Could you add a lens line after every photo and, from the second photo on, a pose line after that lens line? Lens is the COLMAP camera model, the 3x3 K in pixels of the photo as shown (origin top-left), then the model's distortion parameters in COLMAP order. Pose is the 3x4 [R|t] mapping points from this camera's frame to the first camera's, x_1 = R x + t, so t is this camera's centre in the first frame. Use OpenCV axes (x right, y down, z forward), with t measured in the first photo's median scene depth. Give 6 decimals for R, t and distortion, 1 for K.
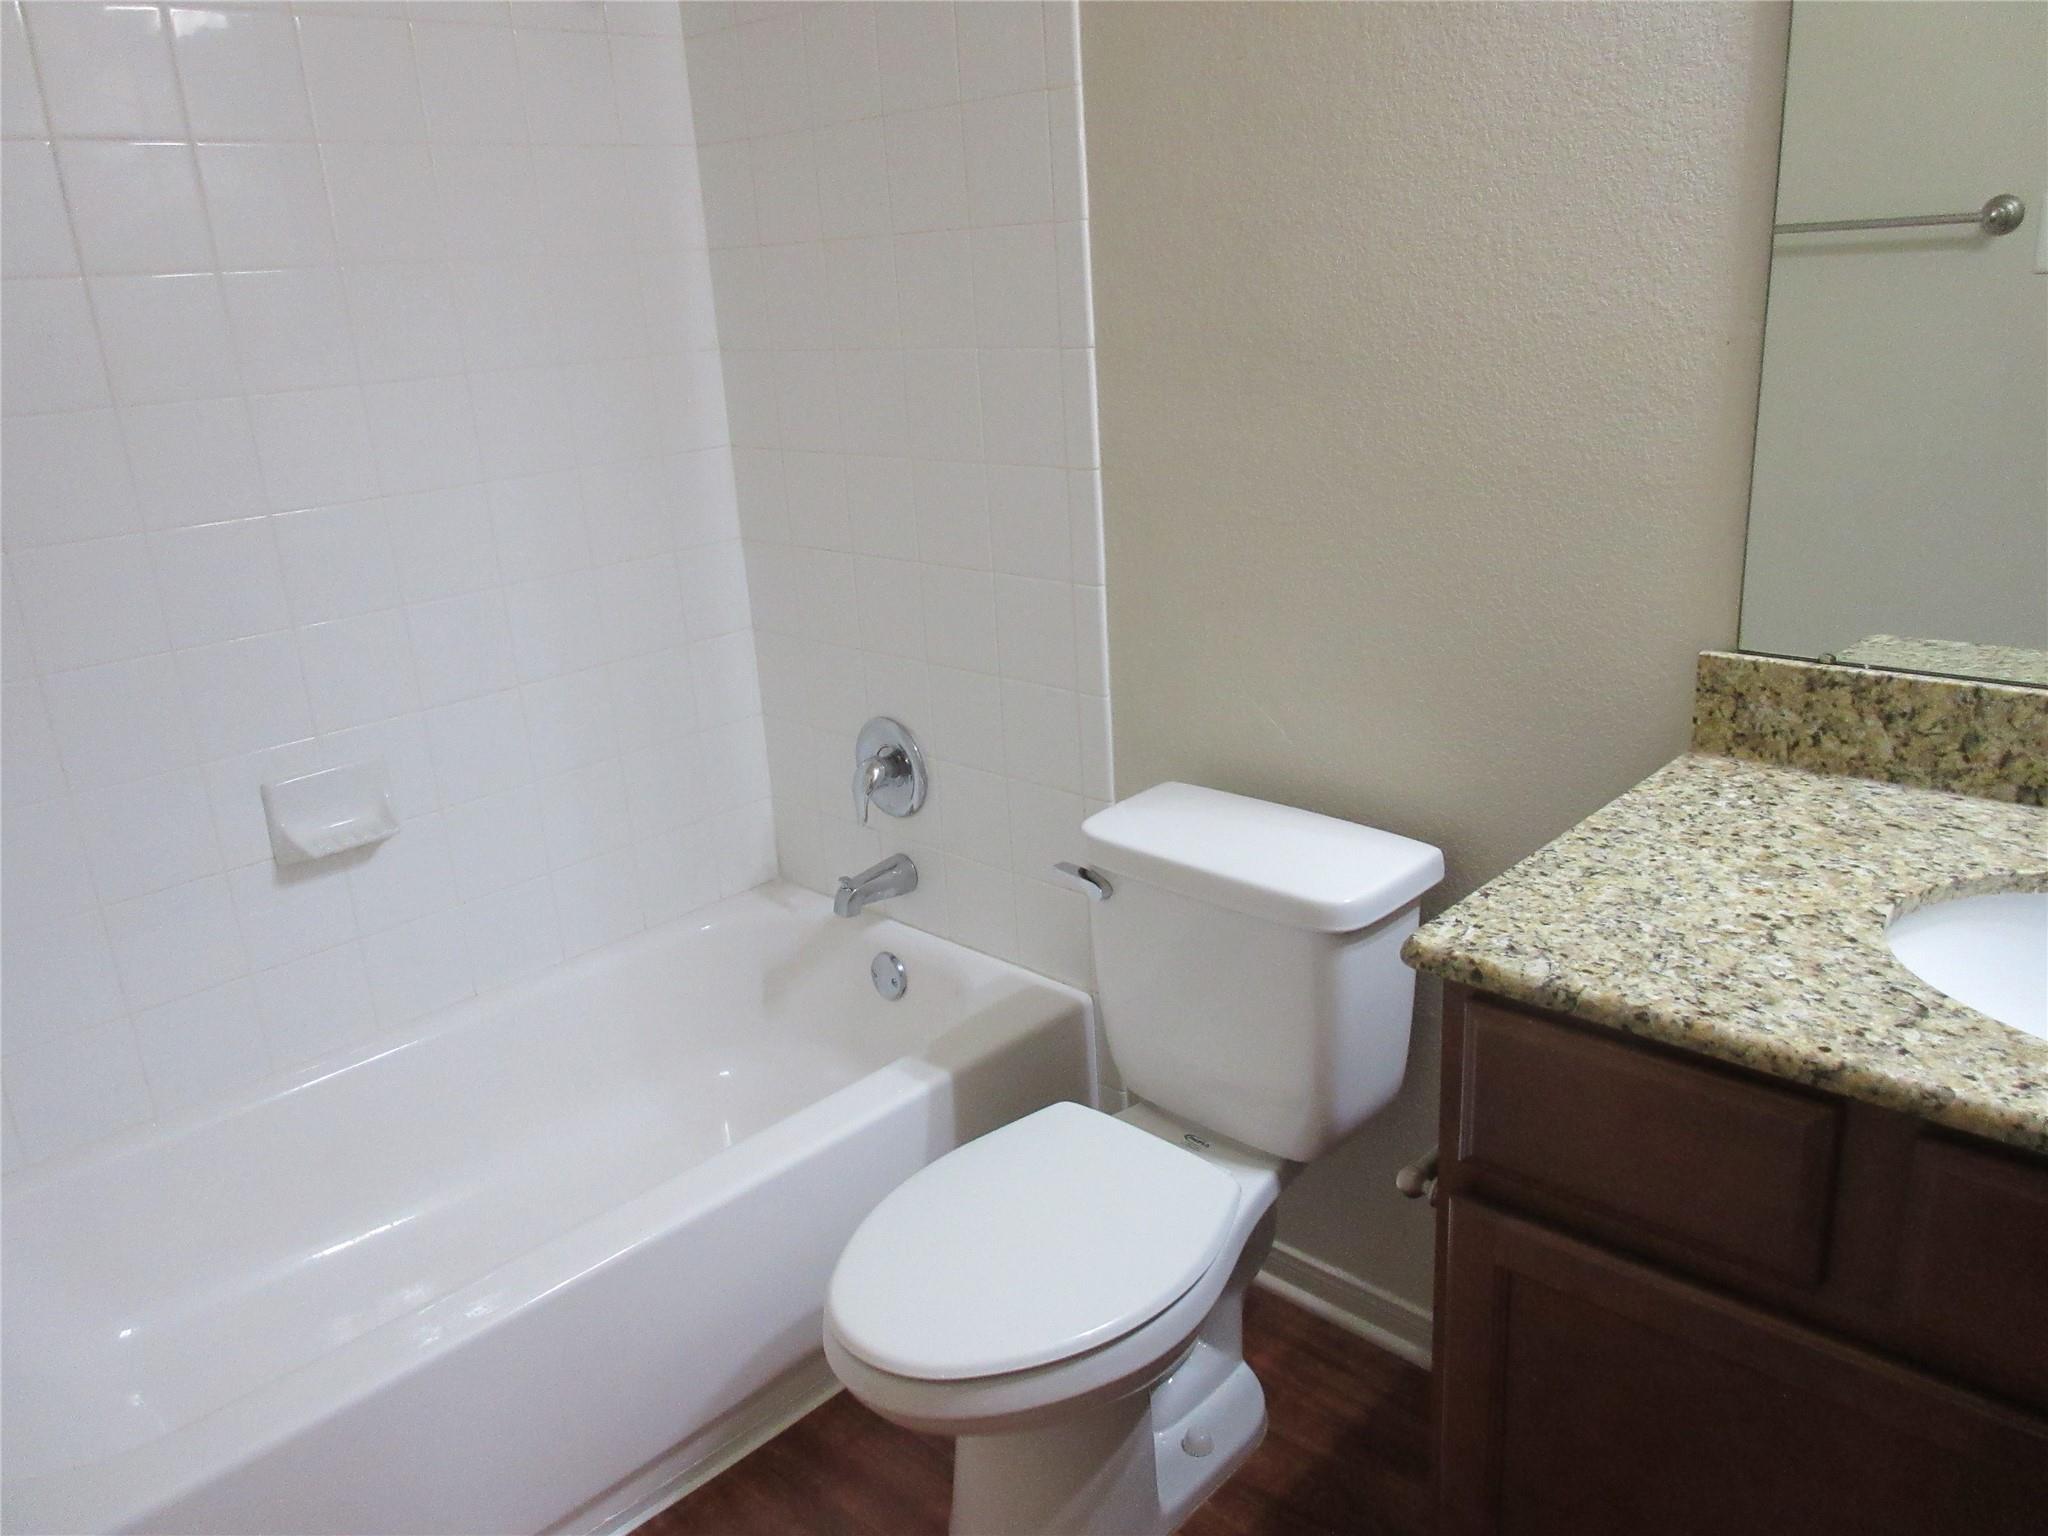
lens RADIAL K [[1511.6, 0, 1022.1], [0, 1511.6, 776.8], [0, 0, 1]] dist [-0.006709, -0.002704]
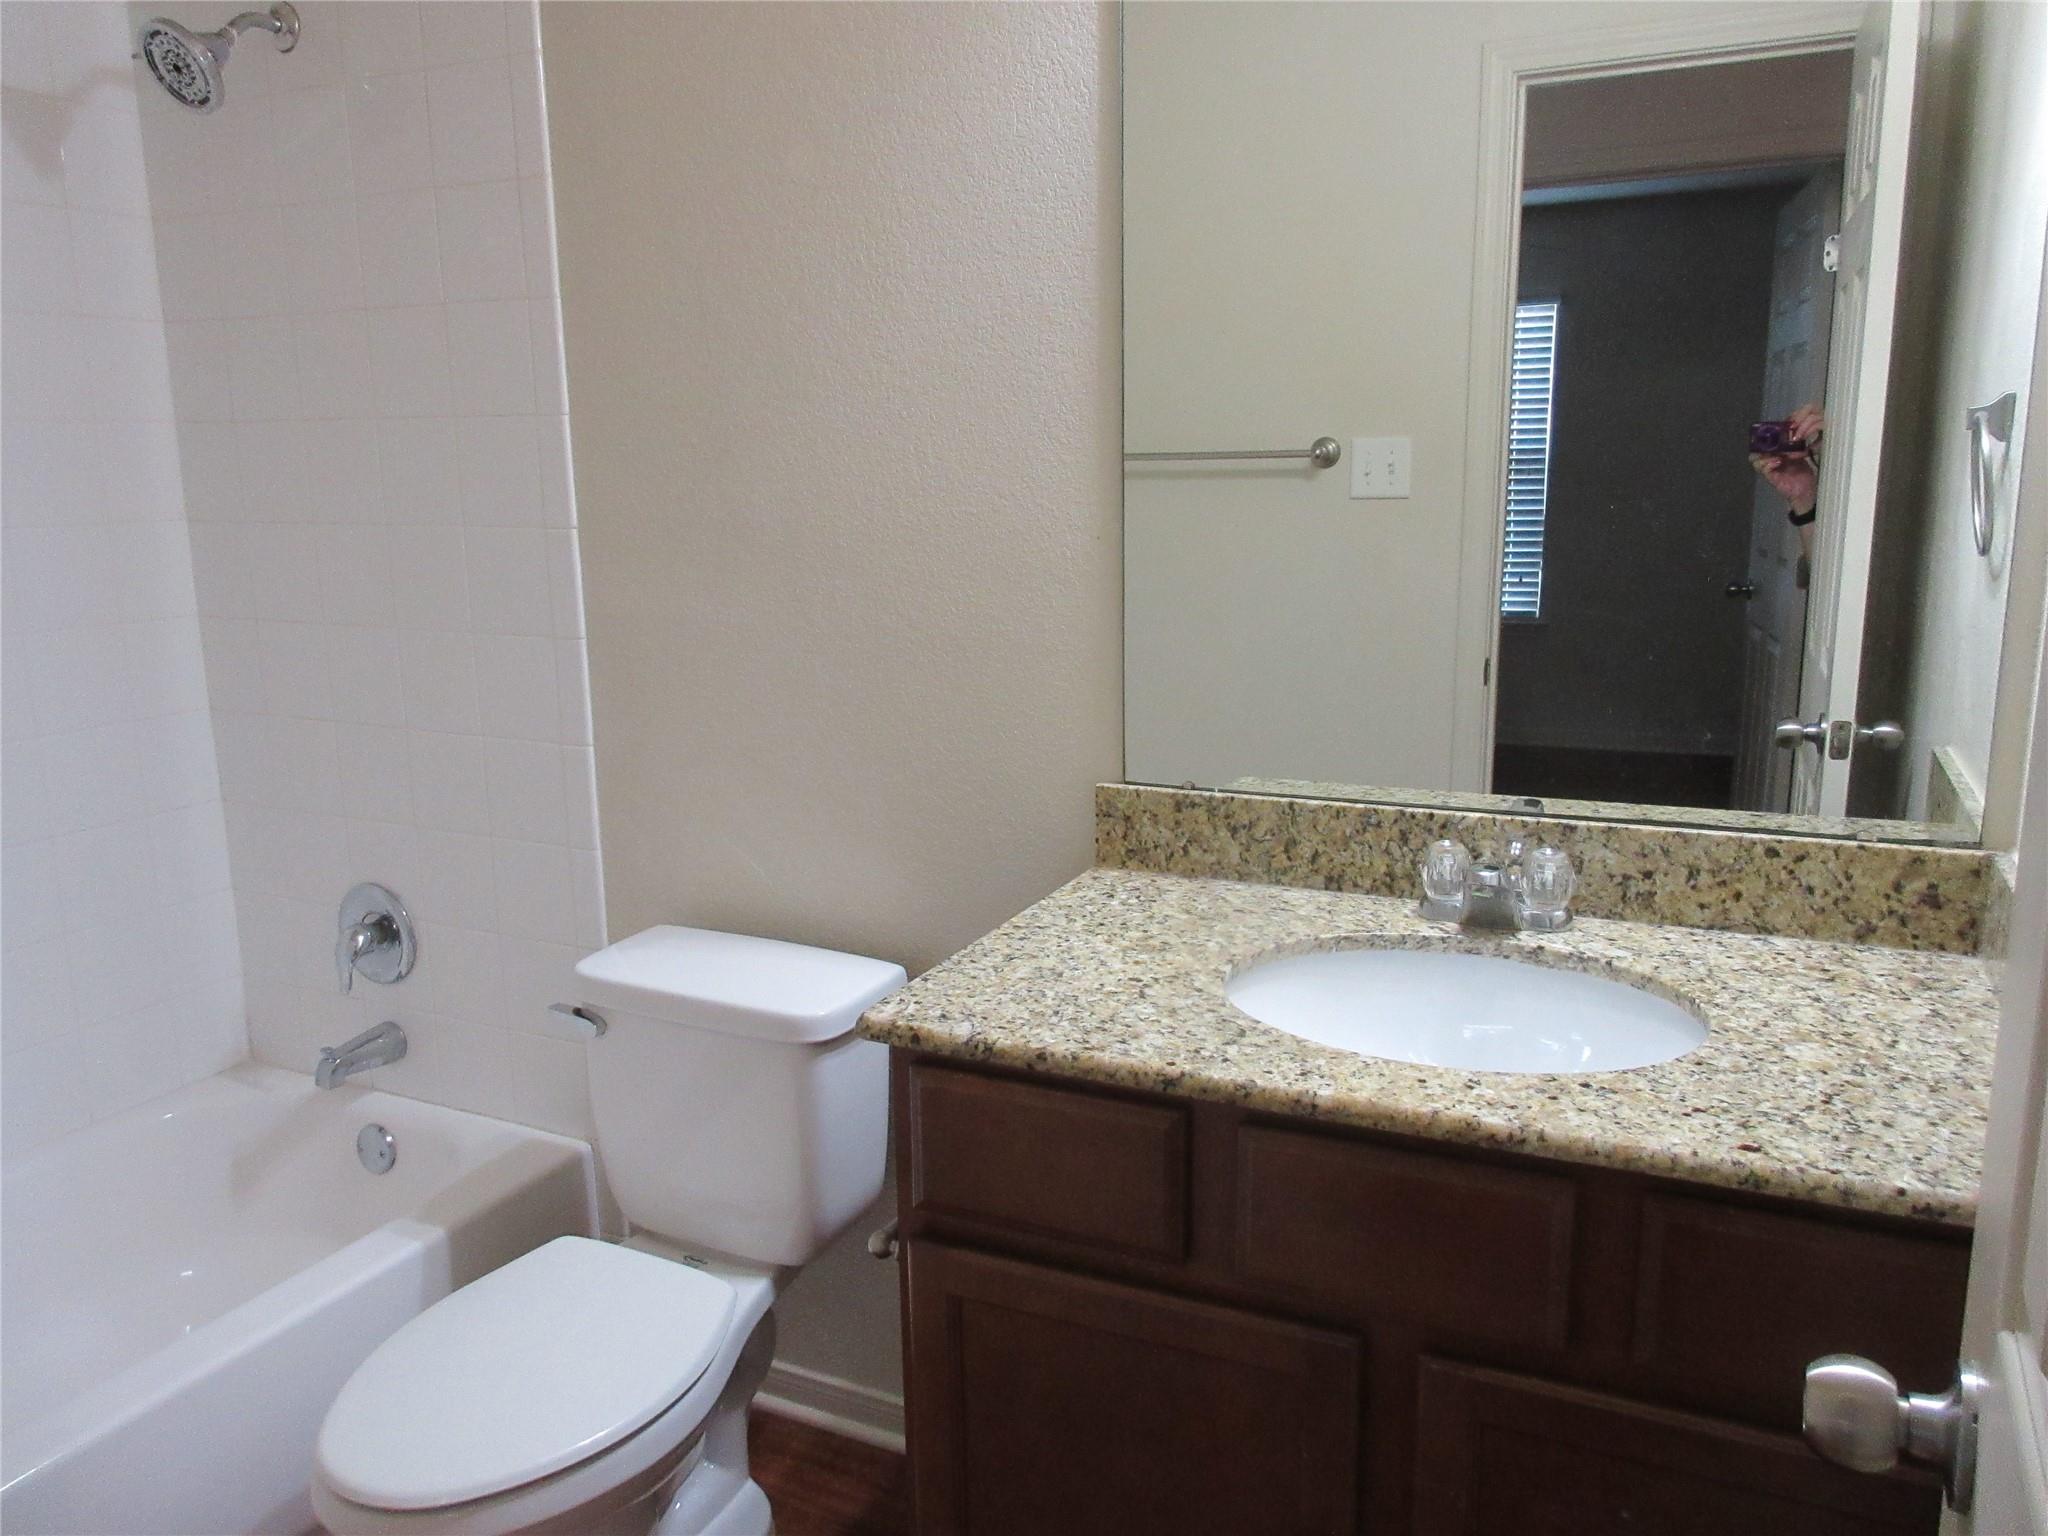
lens RADIAL K [[1511.6, 0, 1022.1], [0, 1511.6, 776.8], [0, 0, 1]] dist [-0.006709, -0.002704]
pose [[0.947567, -0.017614, 0.319071, 0.001250], [0.057806, 0.991455, -0.116940, 0.053524], [-0.314285, 0.129253, 0.940489, -0.140154]]
